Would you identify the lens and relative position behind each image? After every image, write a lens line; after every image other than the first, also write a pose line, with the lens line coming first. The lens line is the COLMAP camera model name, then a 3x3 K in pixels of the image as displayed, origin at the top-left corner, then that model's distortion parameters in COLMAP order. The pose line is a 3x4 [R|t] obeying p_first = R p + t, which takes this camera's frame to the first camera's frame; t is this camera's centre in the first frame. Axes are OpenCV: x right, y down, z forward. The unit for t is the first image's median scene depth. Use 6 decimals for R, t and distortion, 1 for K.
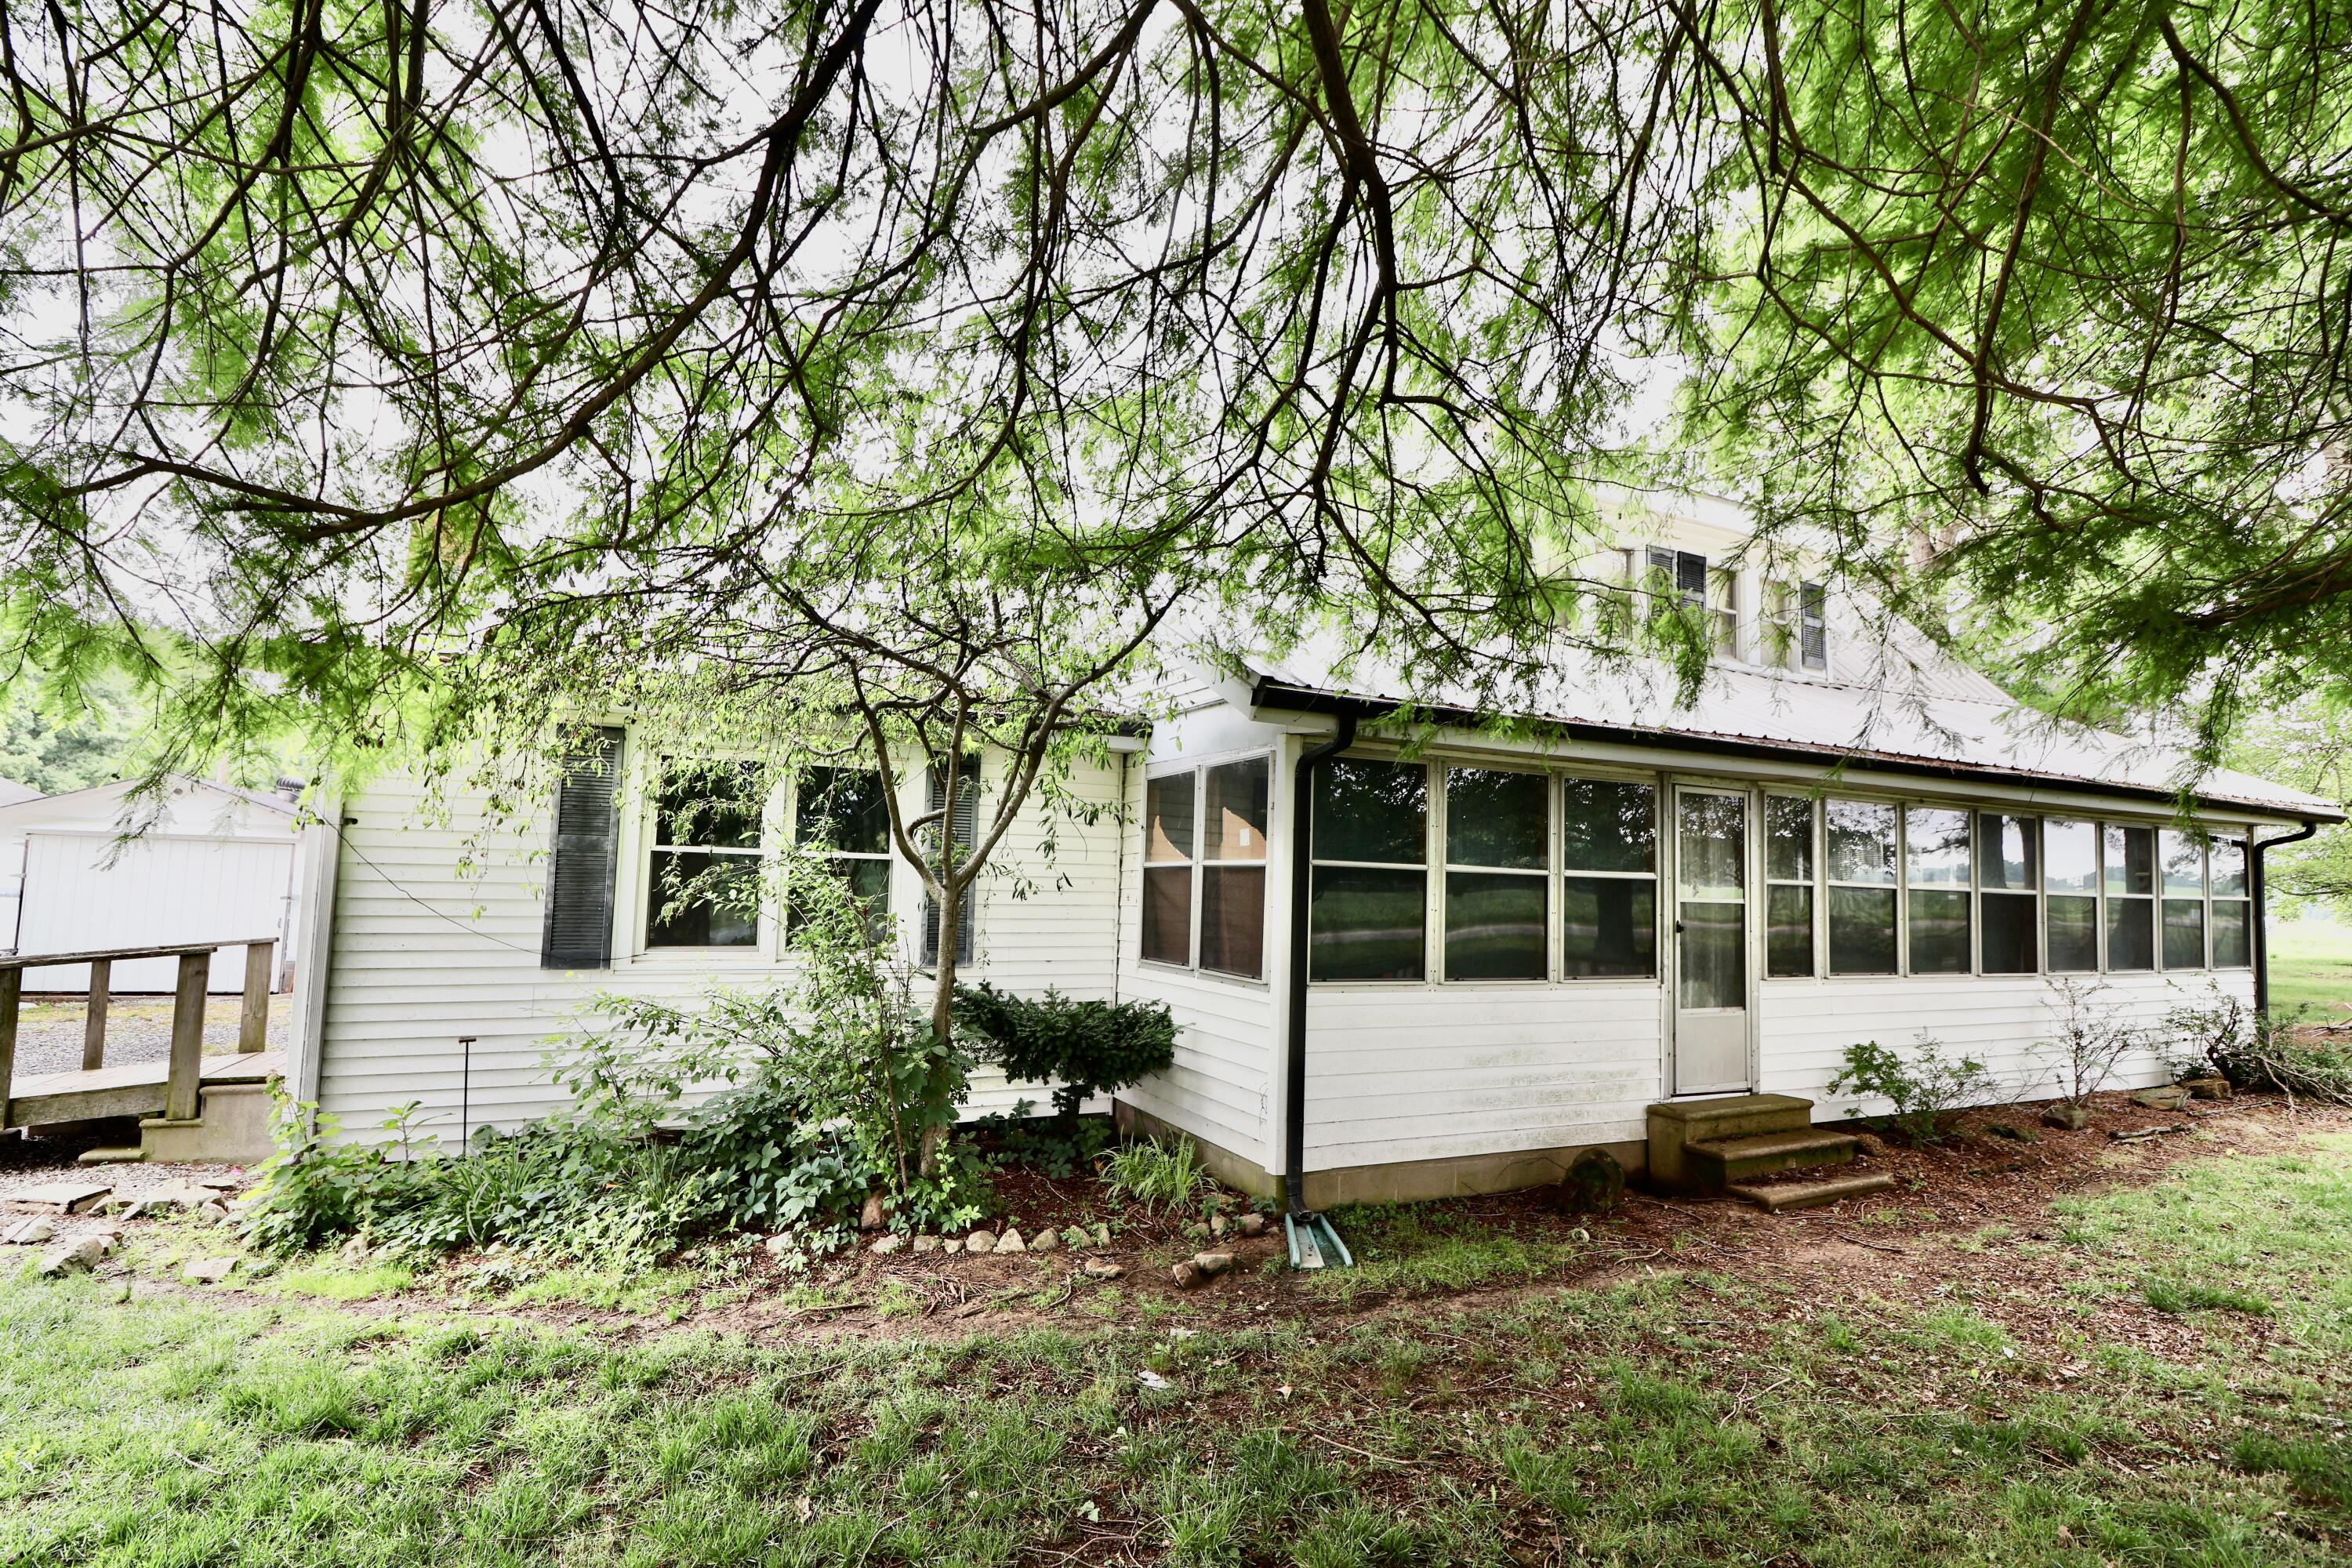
lens RADIAL K [[1070.0, 0, 1176.0], [0, 1070.0, 784.0], [0, 0, 1]] dist [0.000462, -0.010571]
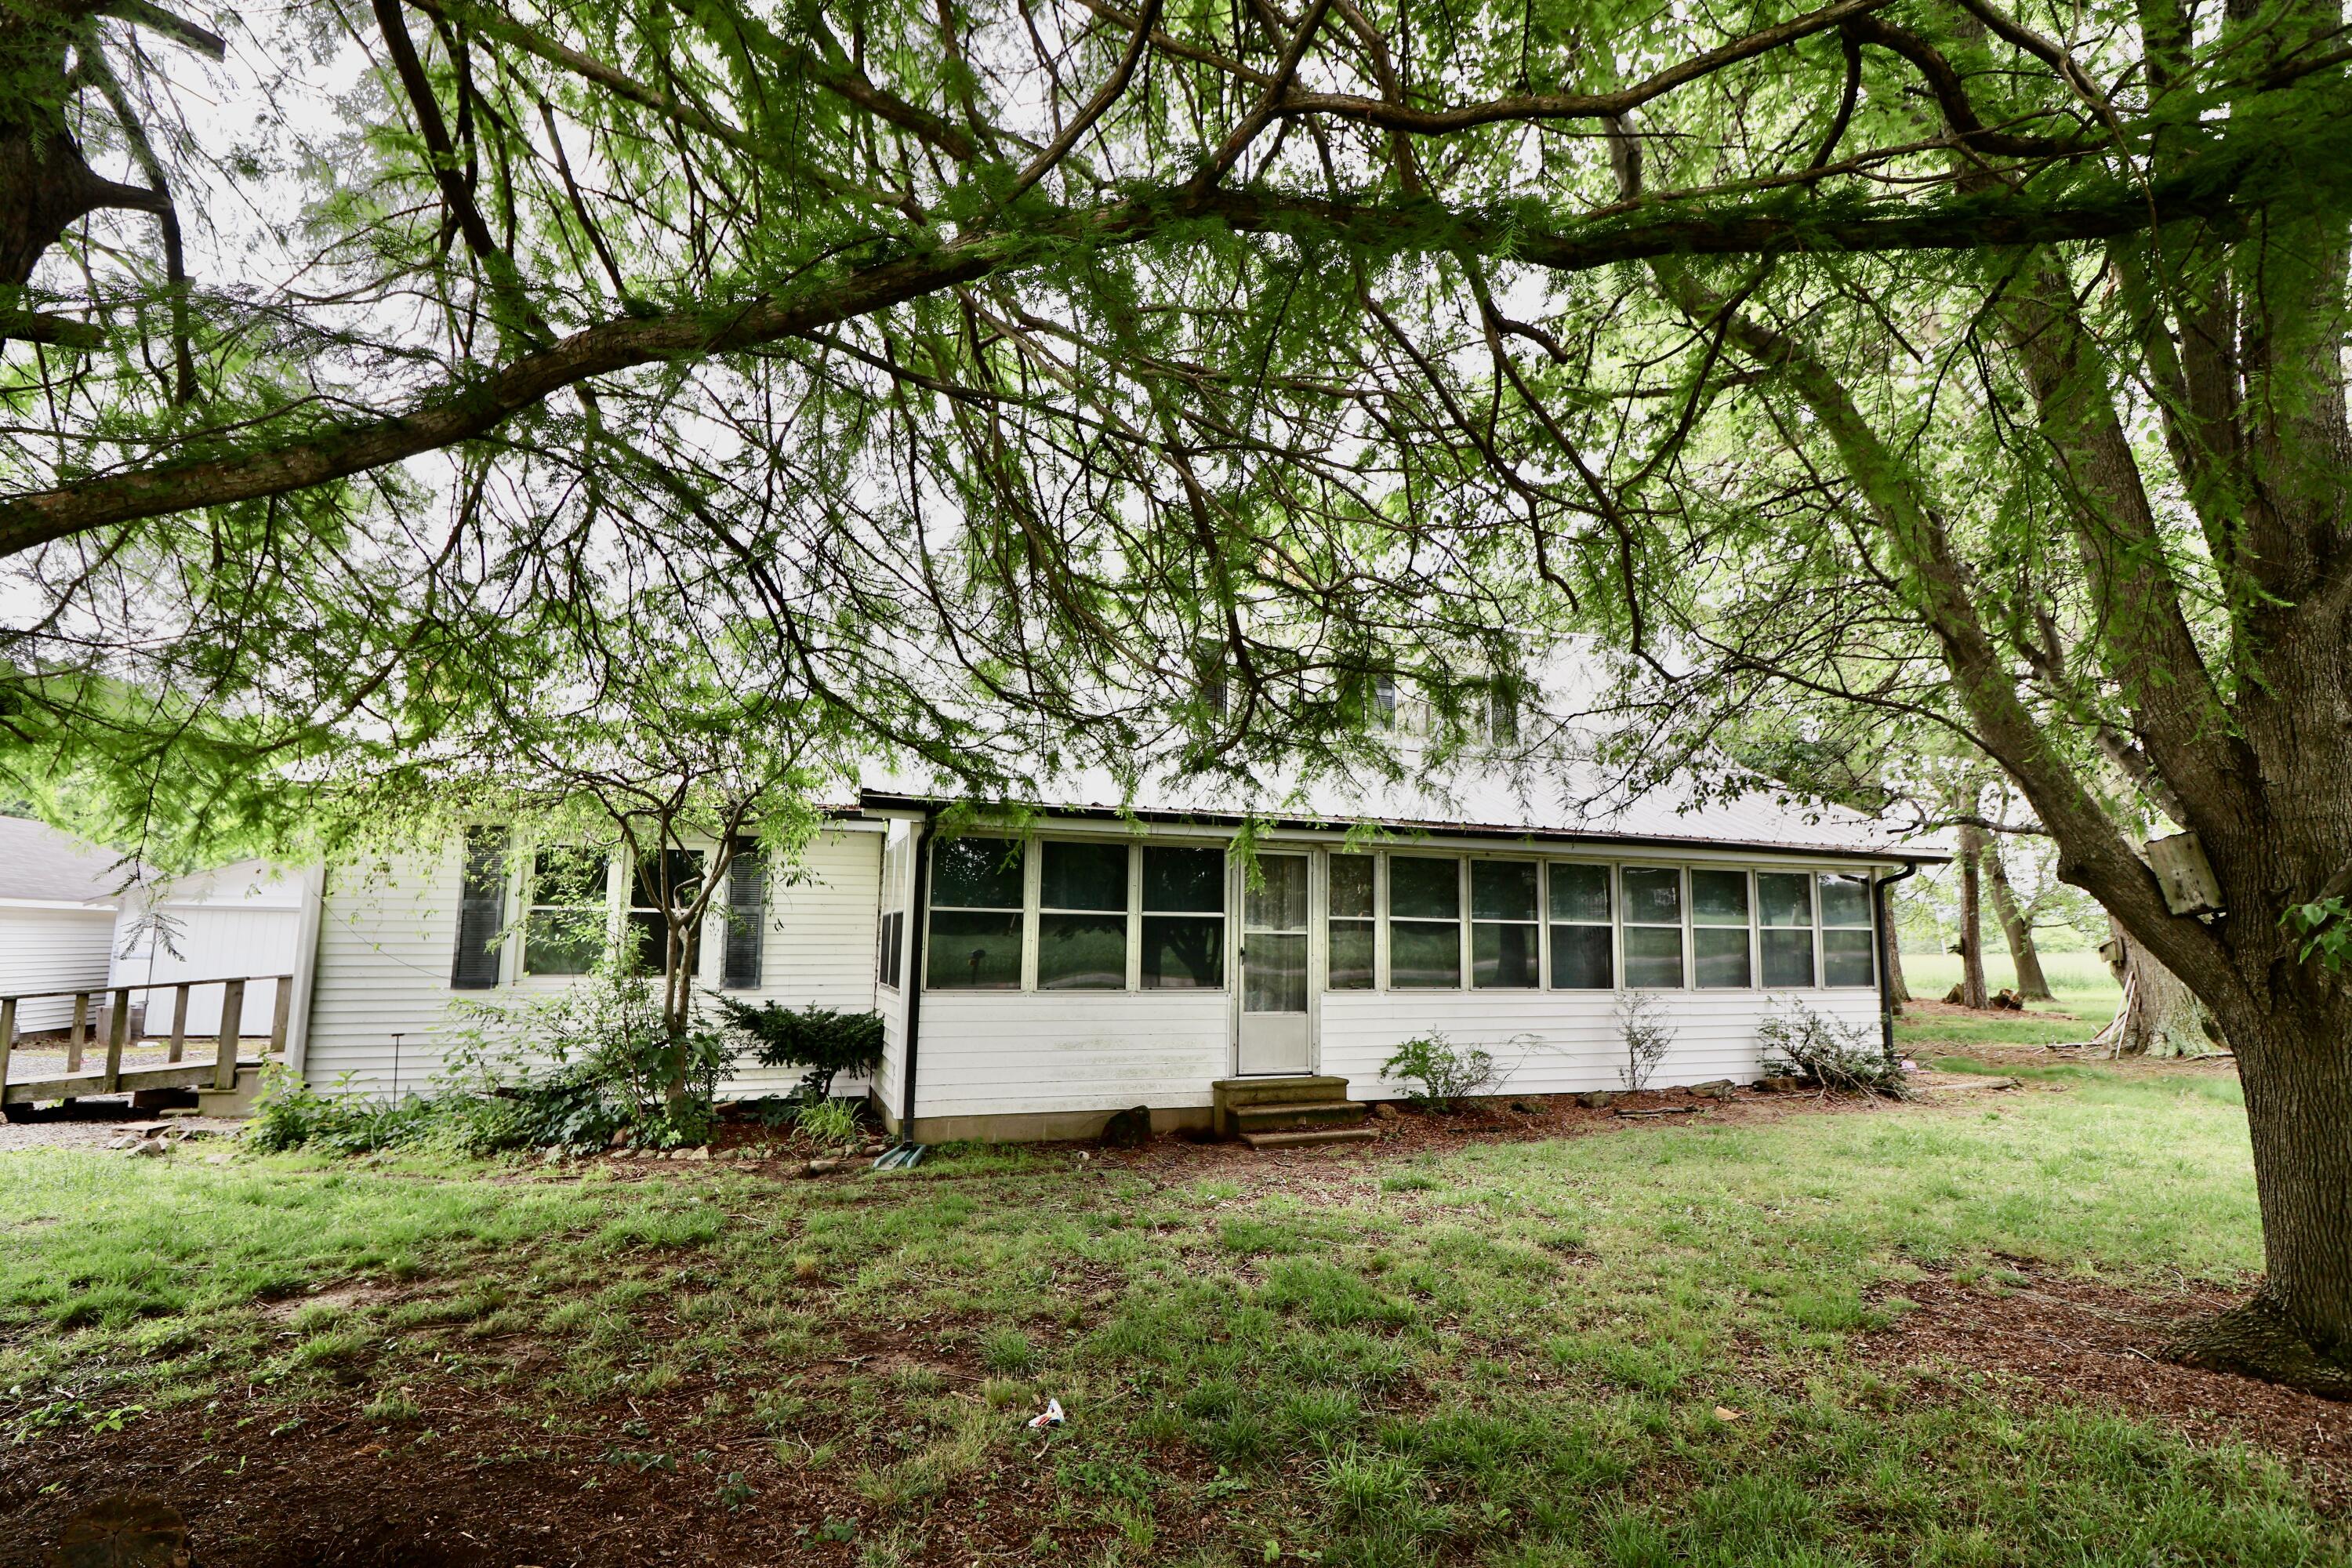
lens RADIAL K [[1086.1, 0, 1176.0], [0, 1086.1, 784.0], [0, 0, 1]] dist [-0.001433, -0.011454]
pose [[0.996767, -0.026011, -0.076013, 0.539792], [0.022188, 0.998466, -0.050723, -0.014399], [0.077216, 0.048873, 0.995816, -0.444525]]
